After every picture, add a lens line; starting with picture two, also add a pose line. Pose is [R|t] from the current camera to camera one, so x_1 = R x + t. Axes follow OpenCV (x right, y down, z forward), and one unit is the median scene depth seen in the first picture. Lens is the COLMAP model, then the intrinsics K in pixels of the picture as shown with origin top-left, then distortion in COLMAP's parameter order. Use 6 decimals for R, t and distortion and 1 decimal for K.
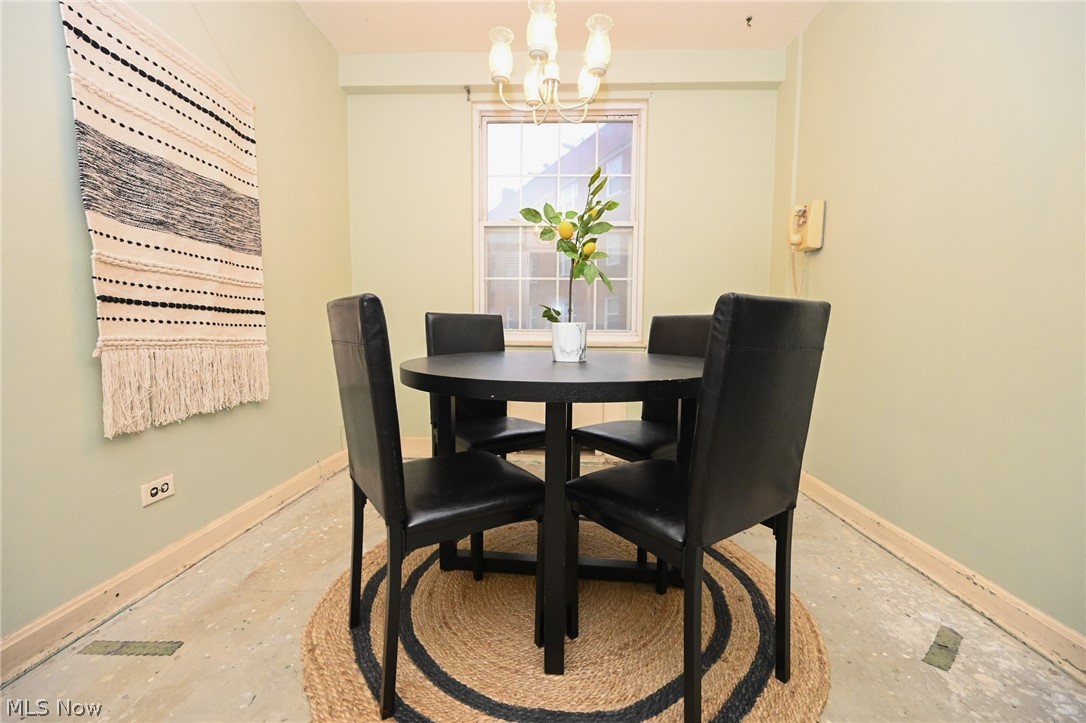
lens RADIAL K [[428.3, 0, 536.8], [0, 428.3, 362.3], [0, 0, 1]] dist [-0.003116, 0.000299]
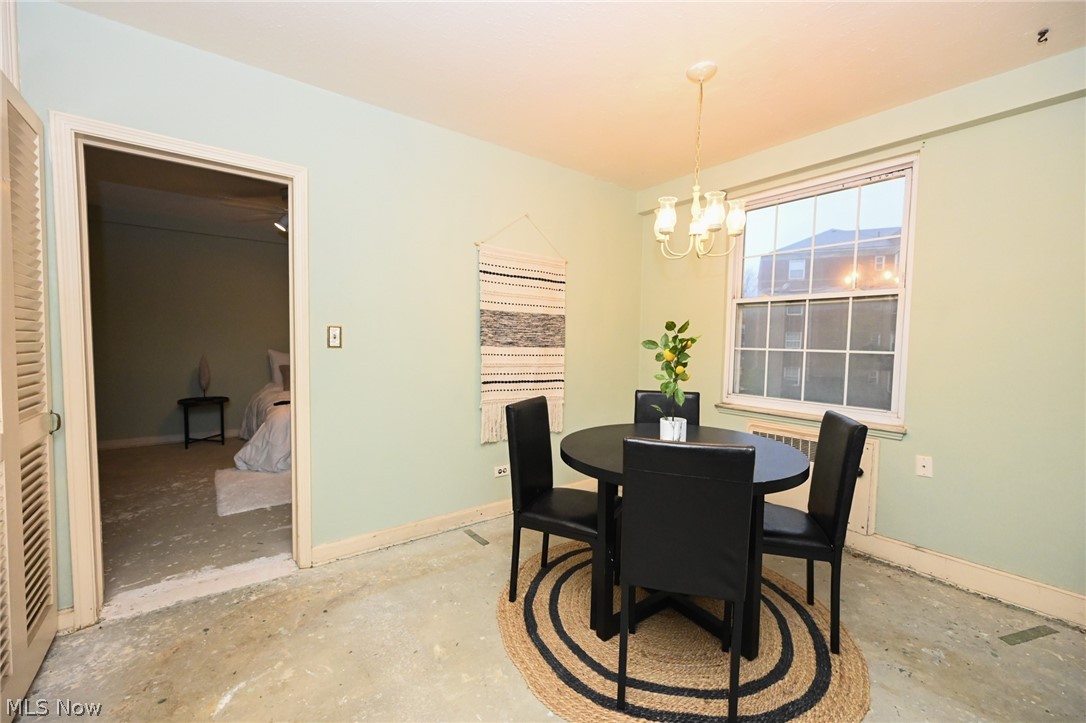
lens RADIAL K [[428.3, 0, 546.1], [0, 428.3, 364.8], [0, 0, 1]] dist [-0.003116, 0.000299]
pose [[0.646819, 0.043223, -0.761418, 0.815055], [-0.069629, 0.997570, -0.002521, -0.226034], [0.759458, 0.054647, 0.648257, -0.212761]]
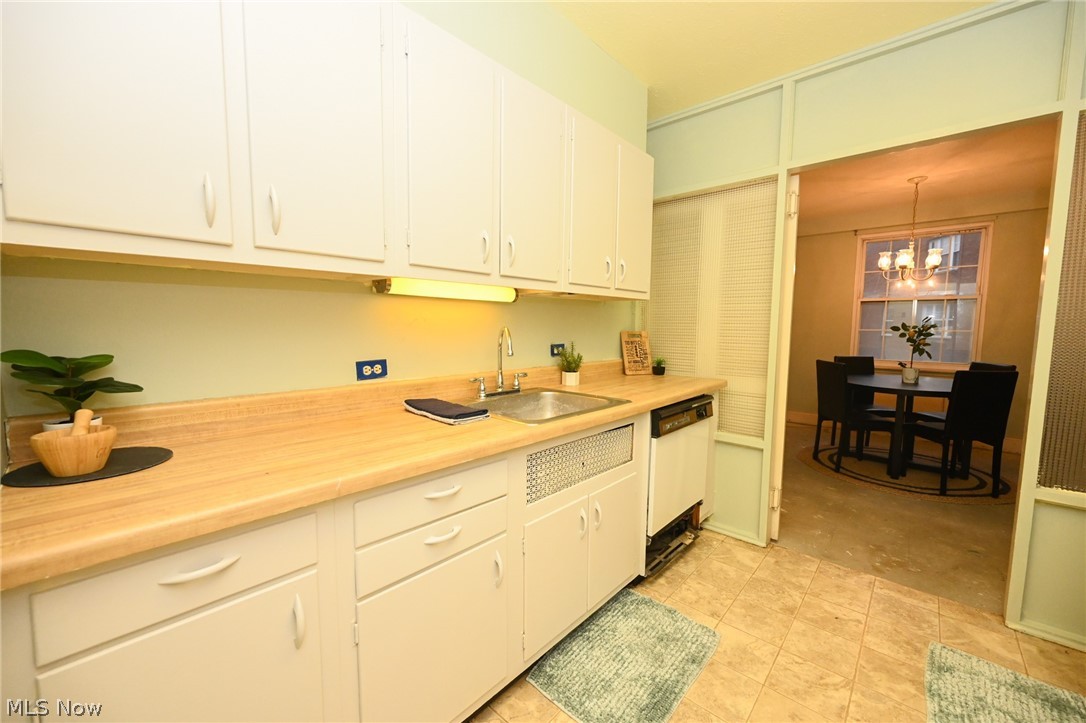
lens RADIAL K [[428.3, 0, 539.0], [0, 428.3, 363.0], [0, 0, 1]] dist [-0.003116, 0.000299]
pose [[0.773227, 0.056757, -0.631584, -0.033816], [-0.049303, 0.998352, 0.029356, -0.081755], [0.632209, 0.008440, 0.774752, -2.414234]]
